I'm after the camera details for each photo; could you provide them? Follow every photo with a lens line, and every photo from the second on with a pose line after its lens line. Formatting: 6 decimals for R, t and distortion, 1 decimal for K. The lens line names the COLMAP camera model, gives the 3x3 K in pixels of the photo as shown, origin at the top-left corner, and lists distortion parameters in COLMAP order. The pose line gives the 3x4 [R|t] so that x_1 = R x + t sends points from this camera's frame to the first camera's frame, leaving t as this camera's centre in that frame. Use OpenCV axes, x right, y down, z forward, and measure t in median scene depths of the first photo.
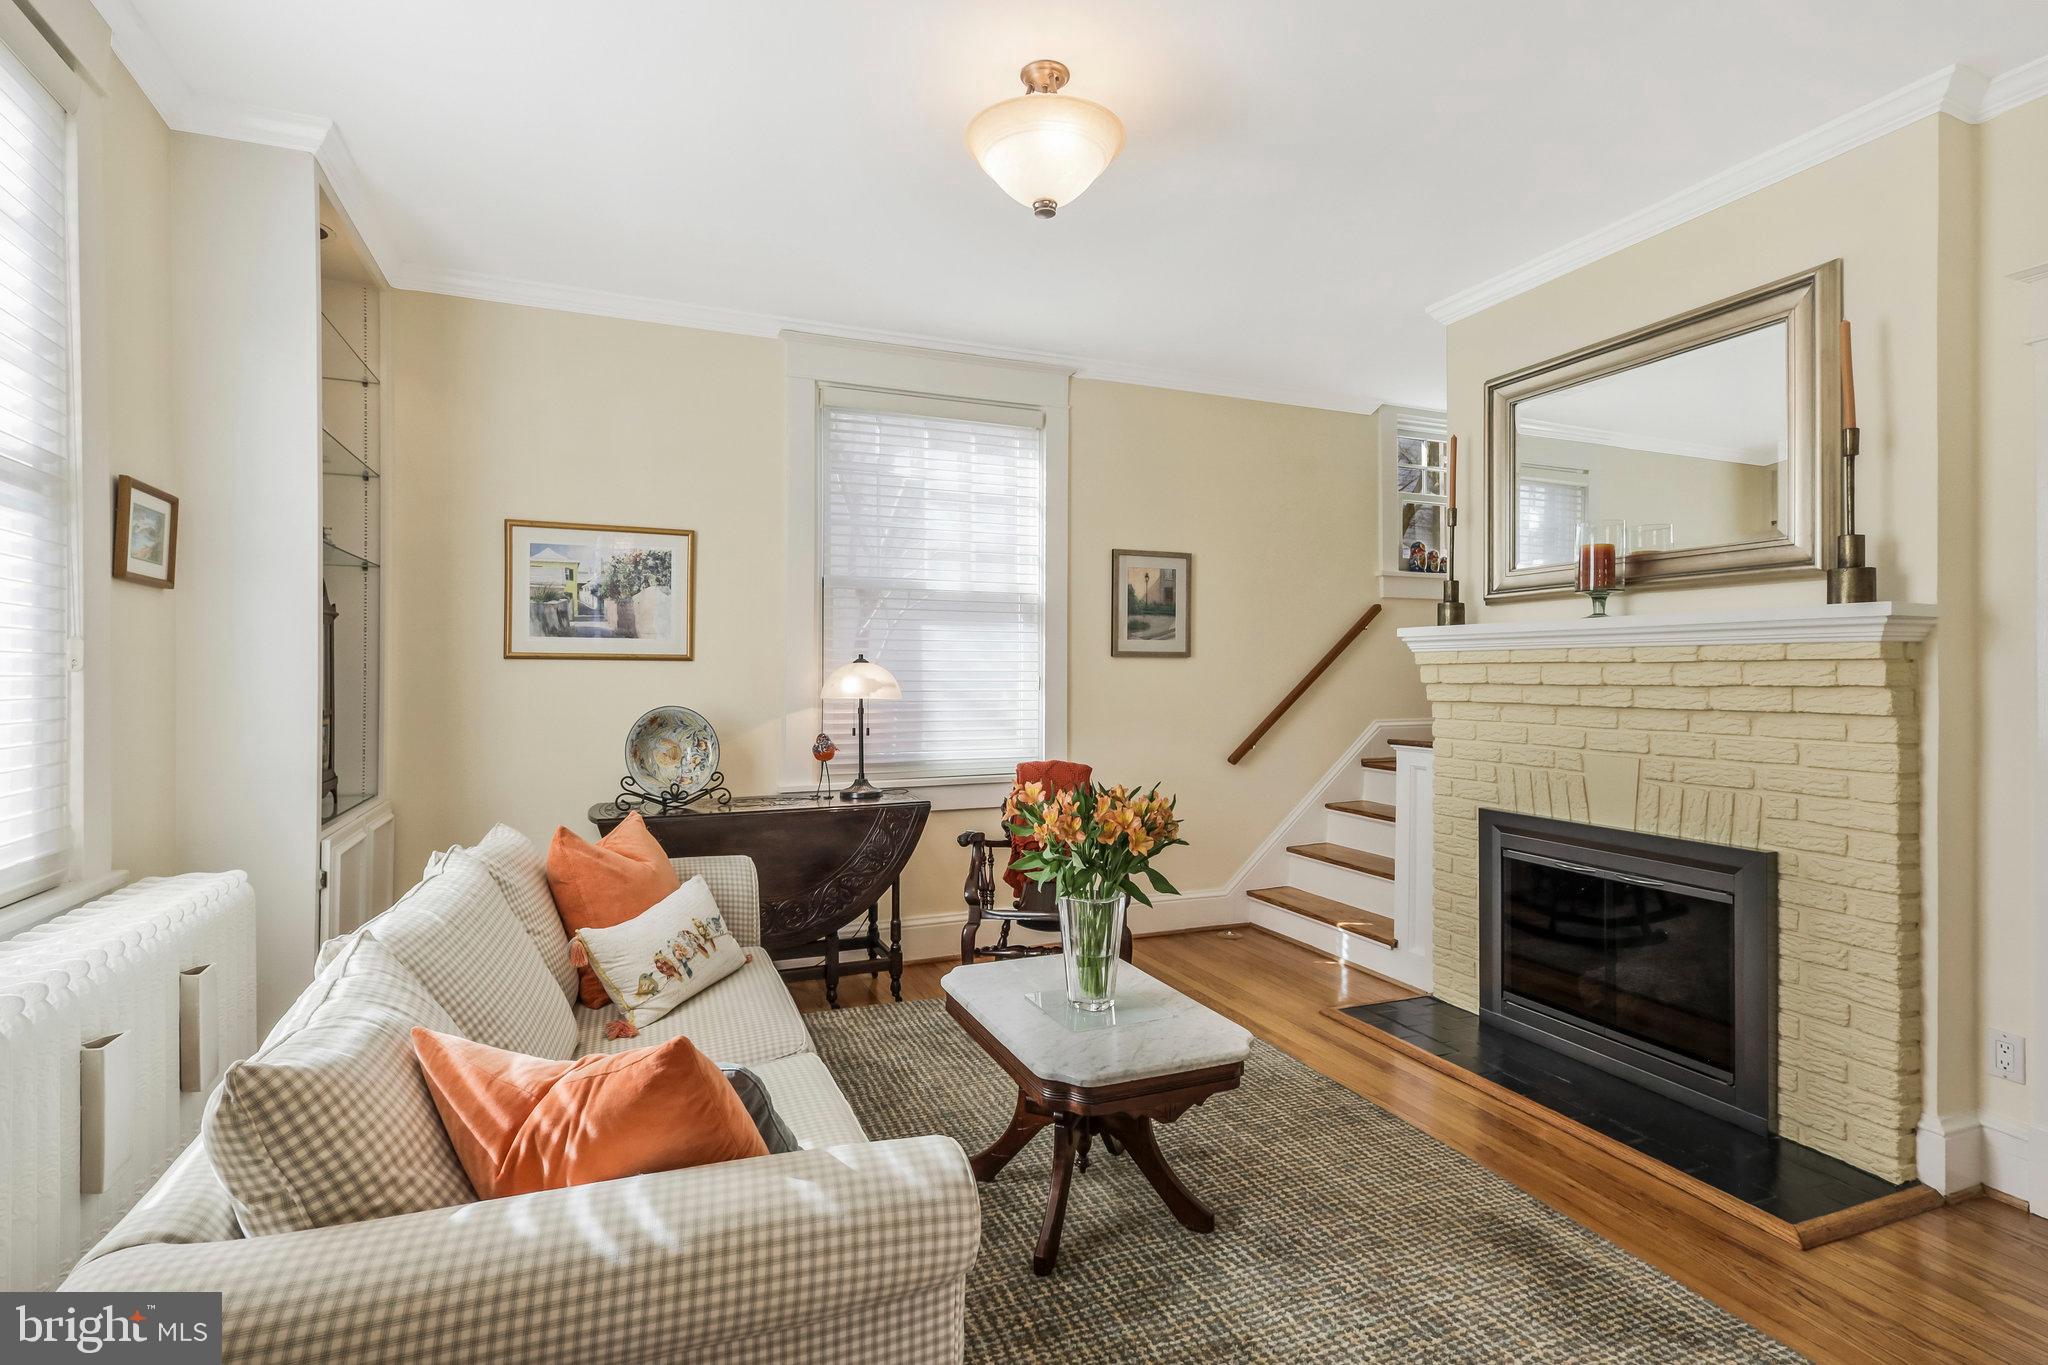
lens RADIAL K [[978.1, 0, 1030.1], [0, 978.1, 676.6], [0, 0, 1]] dist [-0.000701, 0.000038]
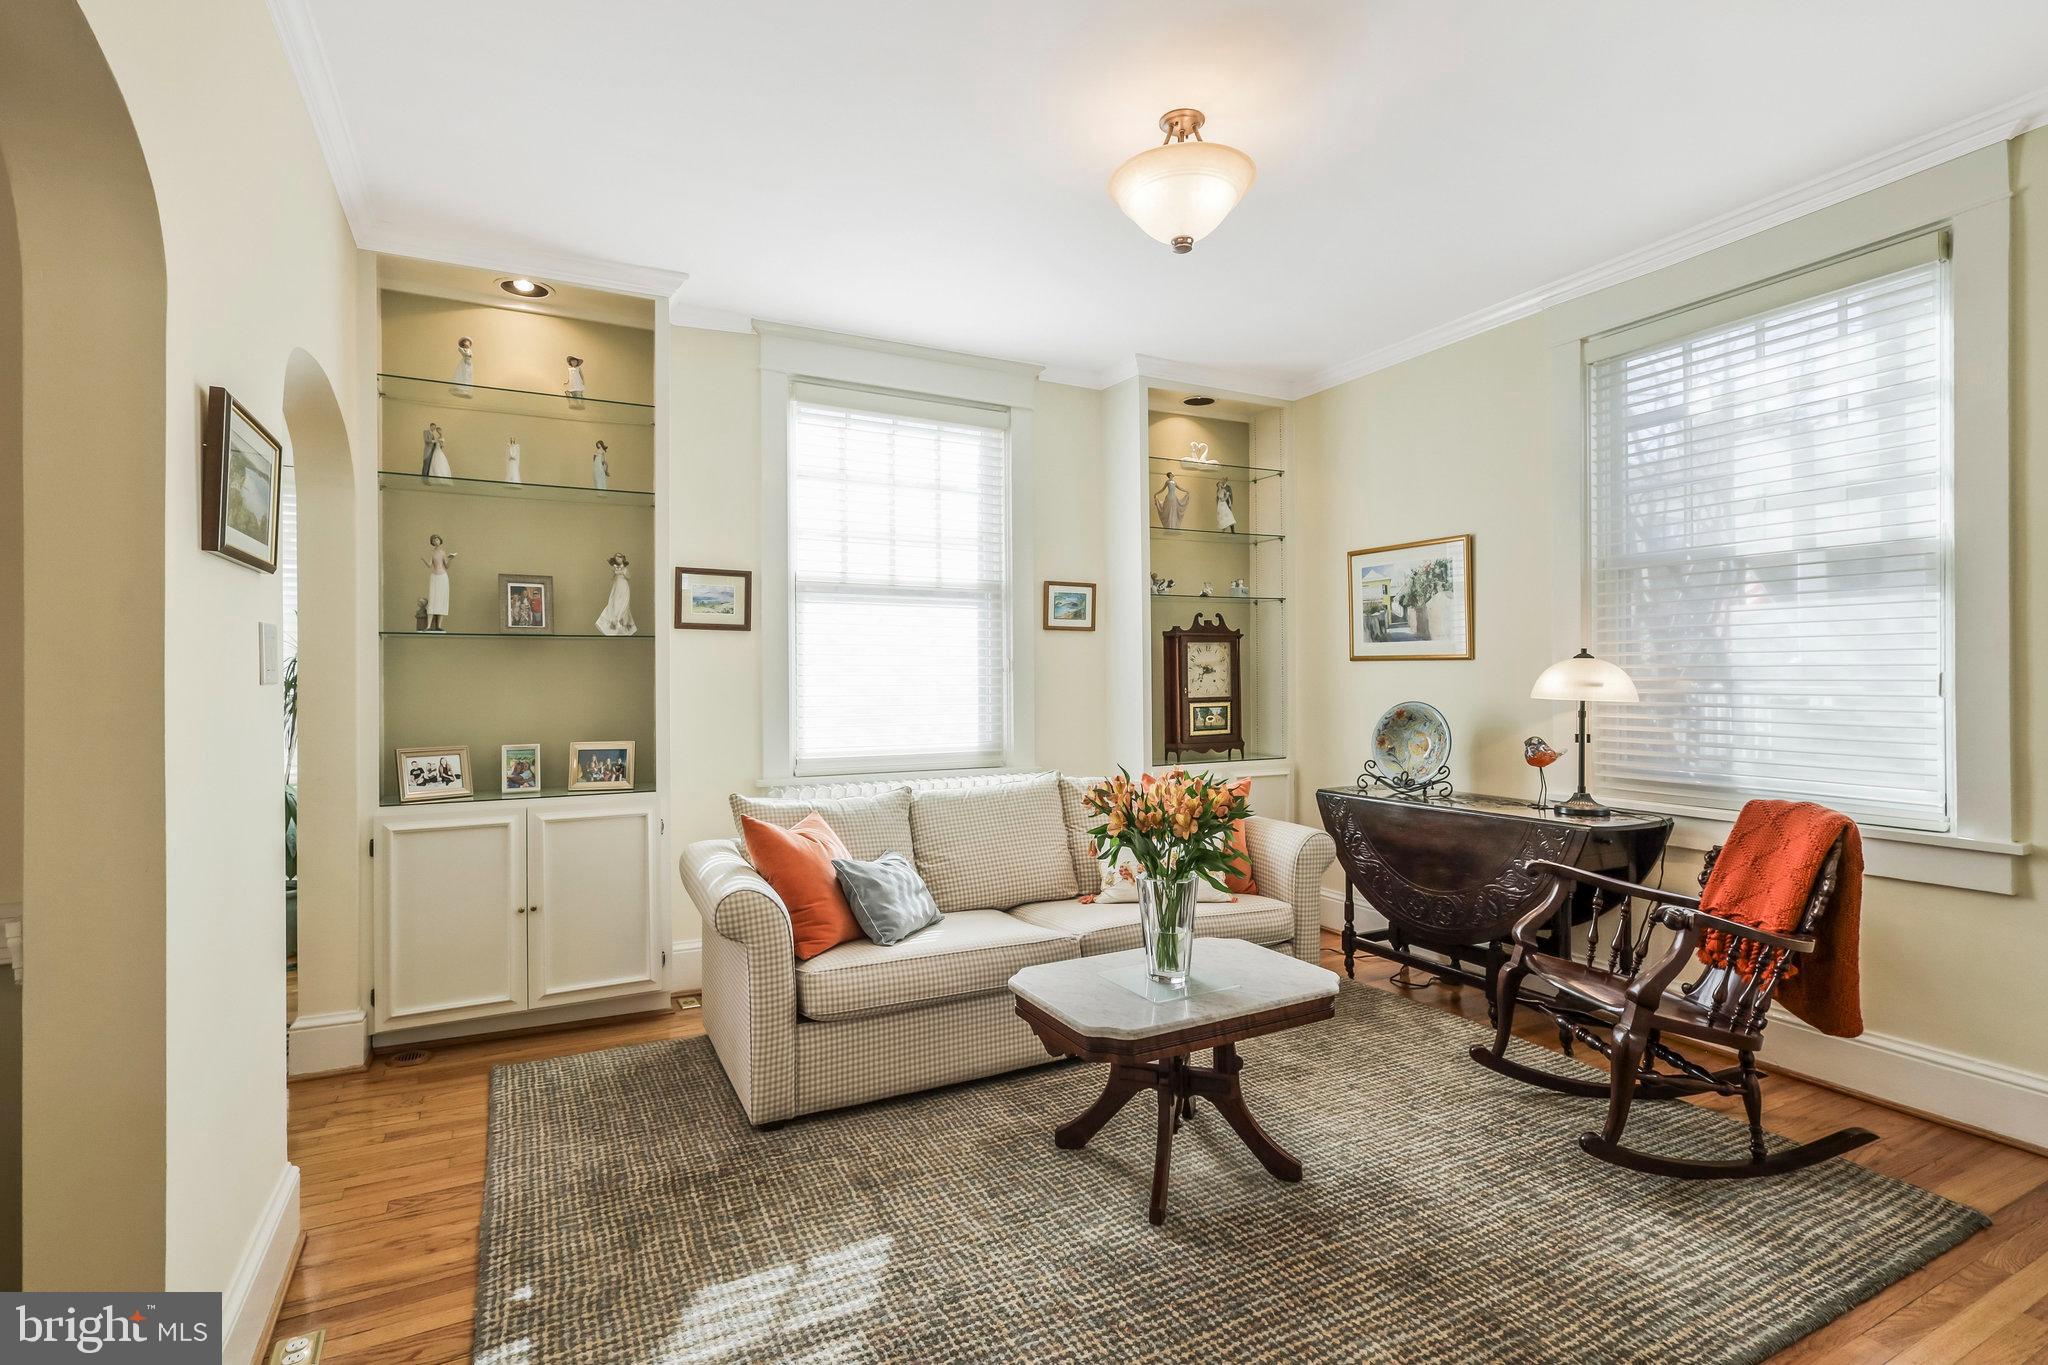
lens RADIAL K [[978.1, 0, 1030.1], [0, 978.1, 676.6], [0, 0, 1]] dist [-0.000701, 0.000038]
pose [[0.080267, -0.000361, -0.996773, 0.667161], [0.008025, 0.999968, 0.000284, -0.002028], [0.996741, -0.008022, 0.080268, 0.459124]]
